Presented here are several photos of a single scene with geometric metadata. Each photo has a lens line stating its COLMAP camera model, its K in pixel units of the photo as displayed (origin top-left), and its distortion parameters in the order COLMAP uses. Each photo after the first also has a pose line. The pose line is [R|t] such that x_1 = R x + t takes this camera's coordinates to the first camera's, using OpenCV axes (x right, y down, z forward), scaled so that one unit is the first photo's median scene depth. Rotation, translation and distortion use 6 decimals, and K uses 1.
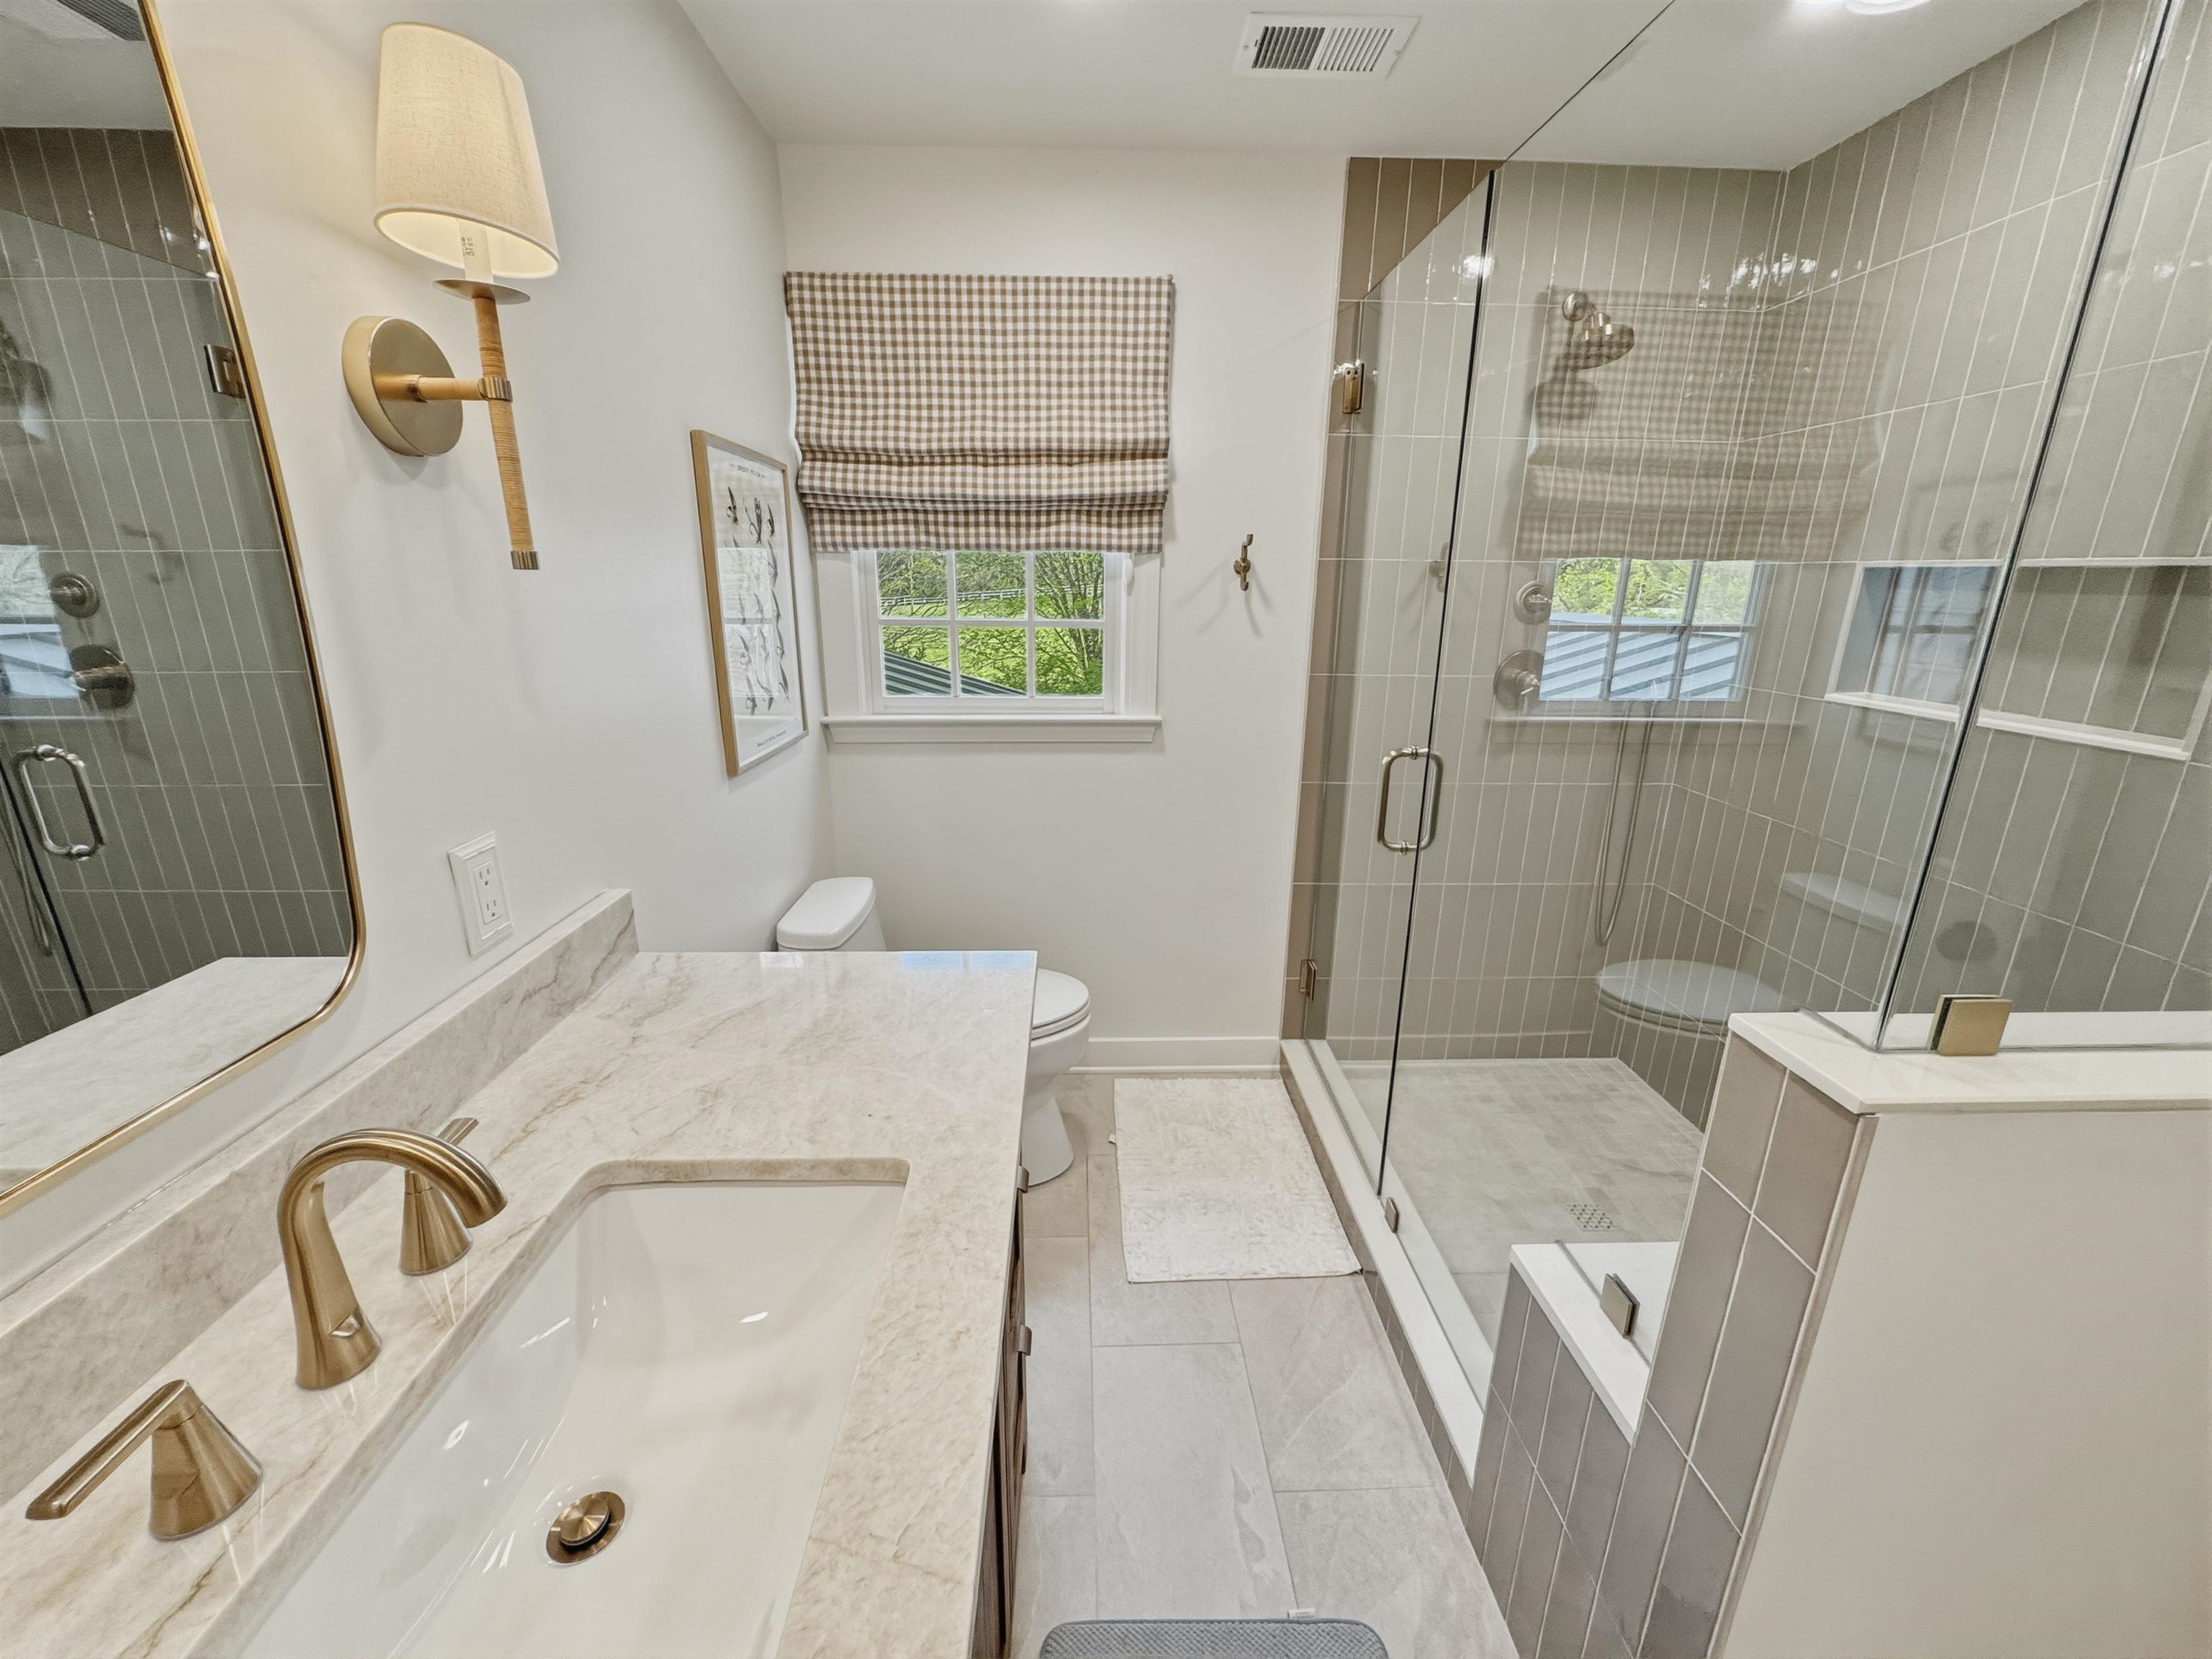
lens RADIAL K [[884.6, 0, 1107.4], [0, 884.6, 829.8], [0, 0, 1]] dist [-0.000906, -0.000879]
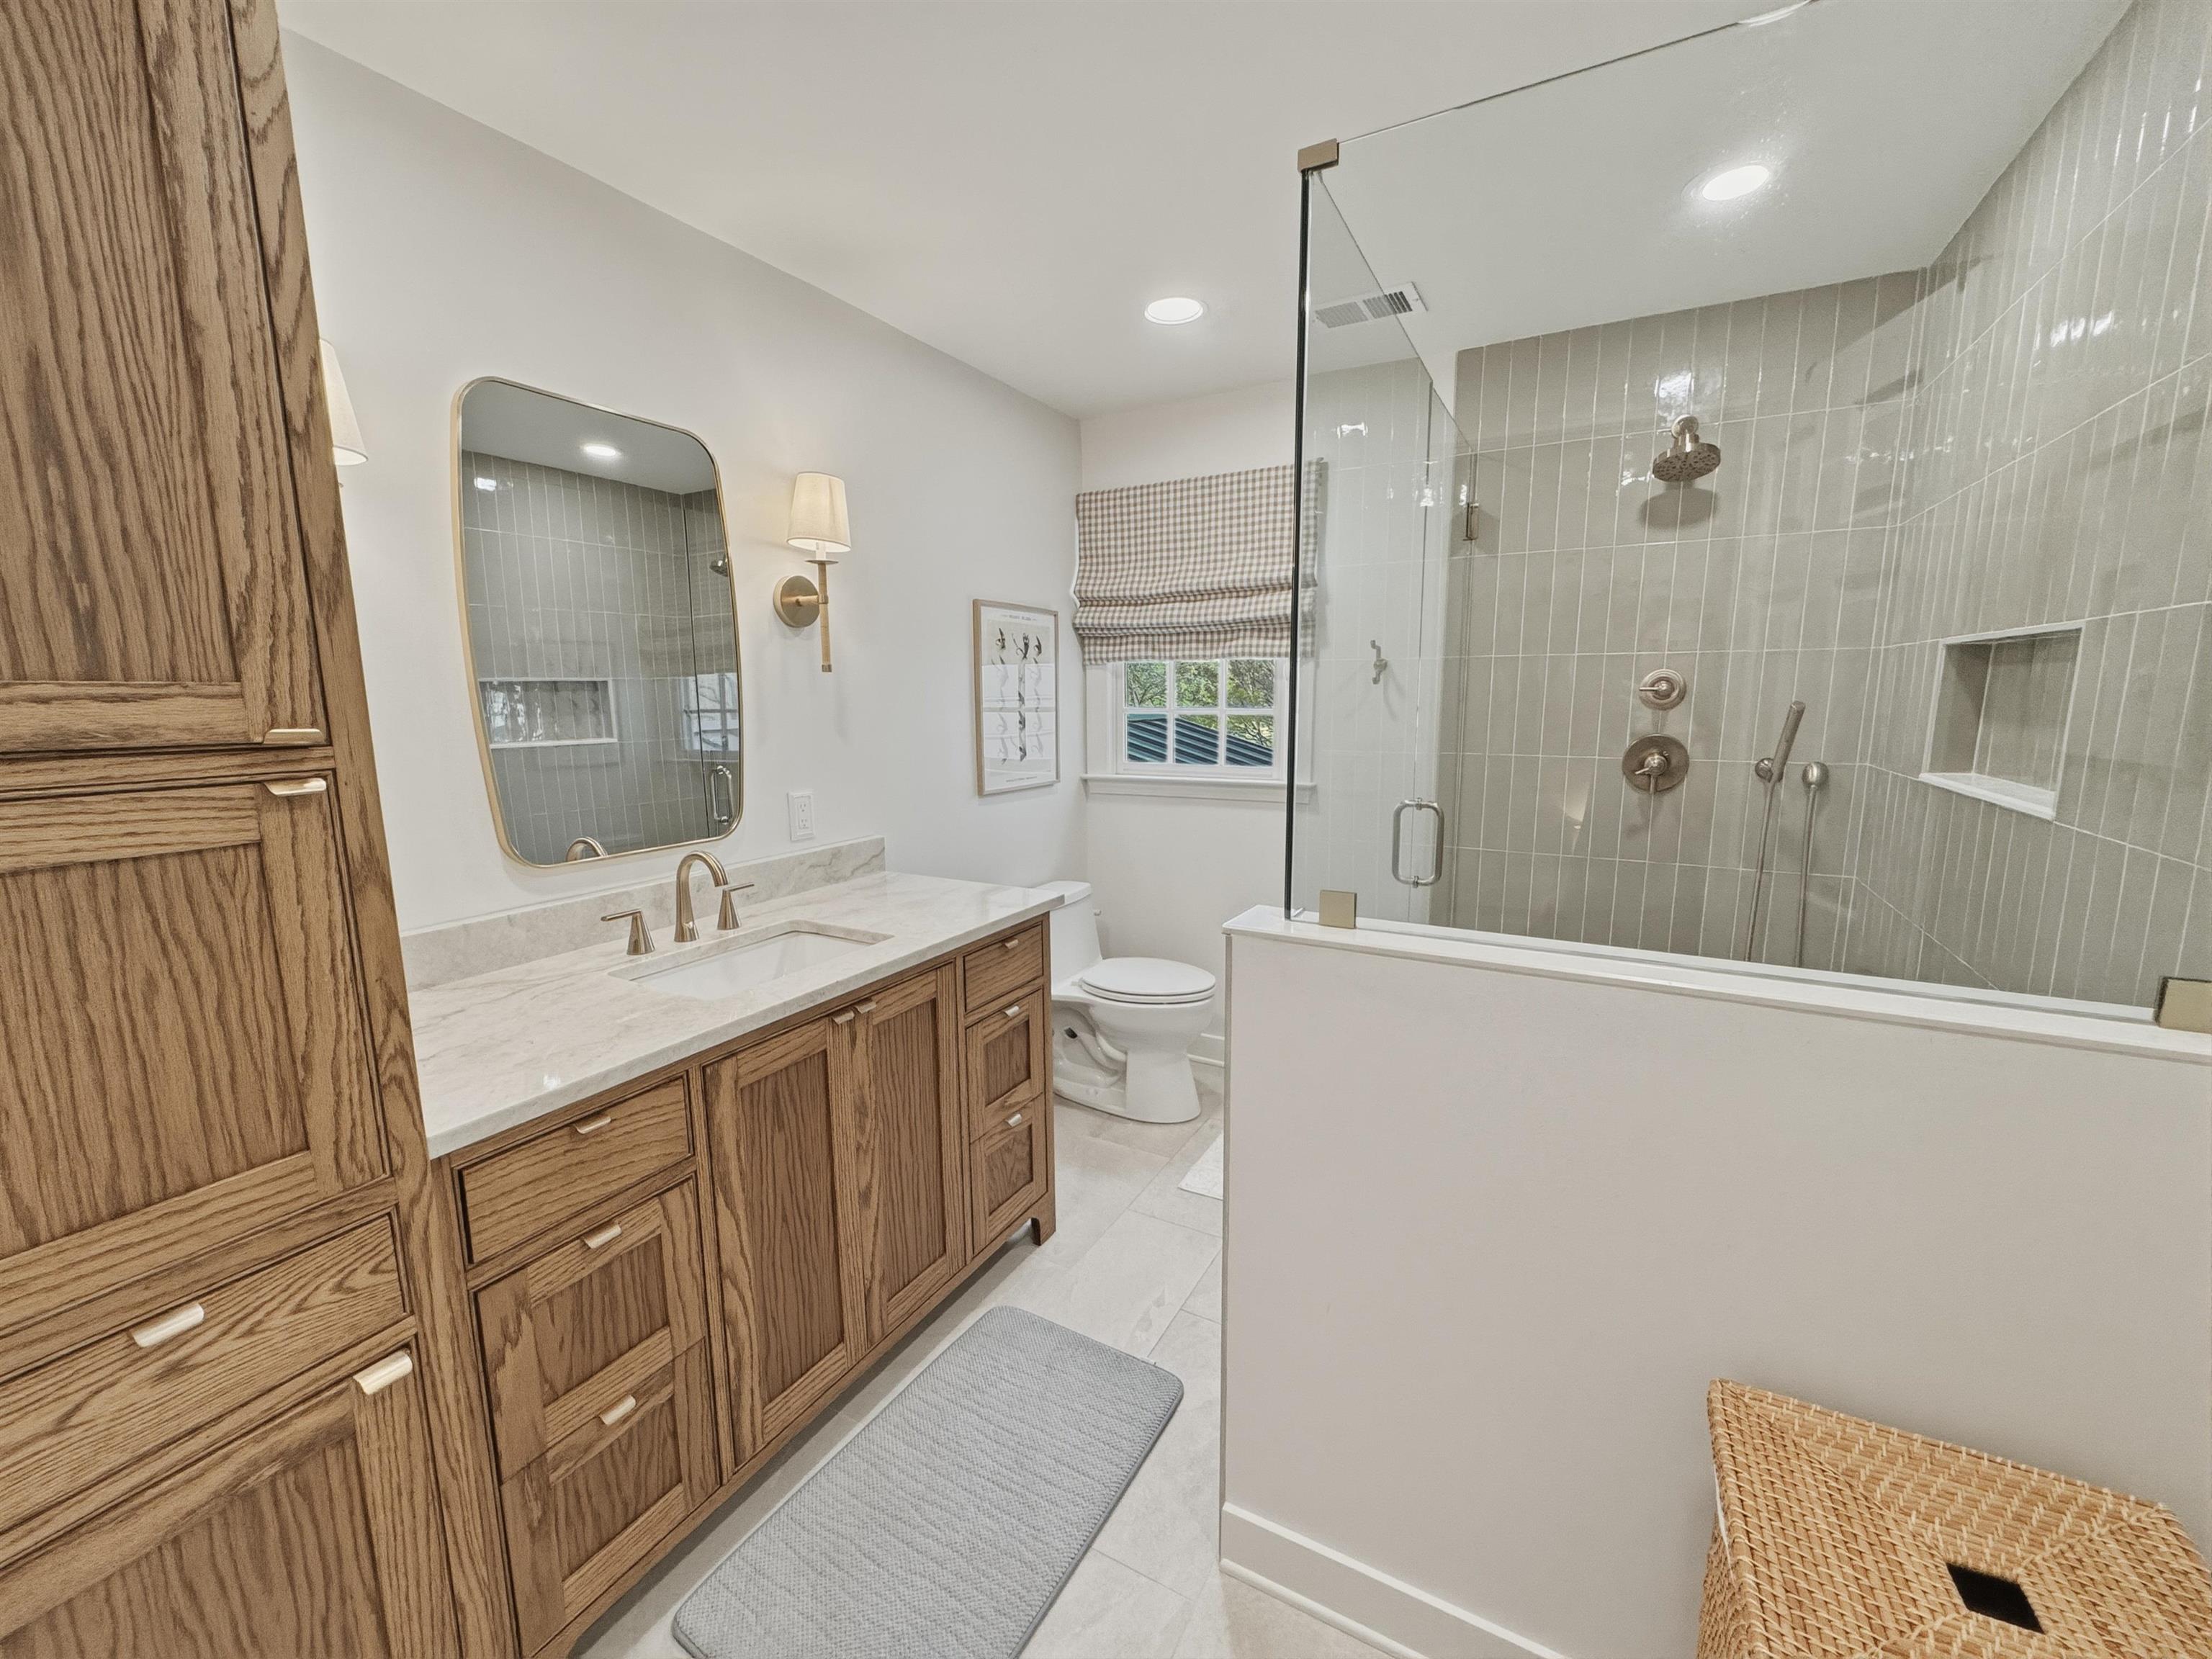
lens RADIAL K [[884.6, 0, 1101.0], [0, 884.6, 827.9], [0, 0, 1]] dist [-0.000906, -0.000879]
pose [[0.855913, 0.062991, -0.513269, 0.520795], [-0.127410, 0.987643, -0.091257, 0.101397], [0.501178, 0.143504, 0.853362, -0.248374]]
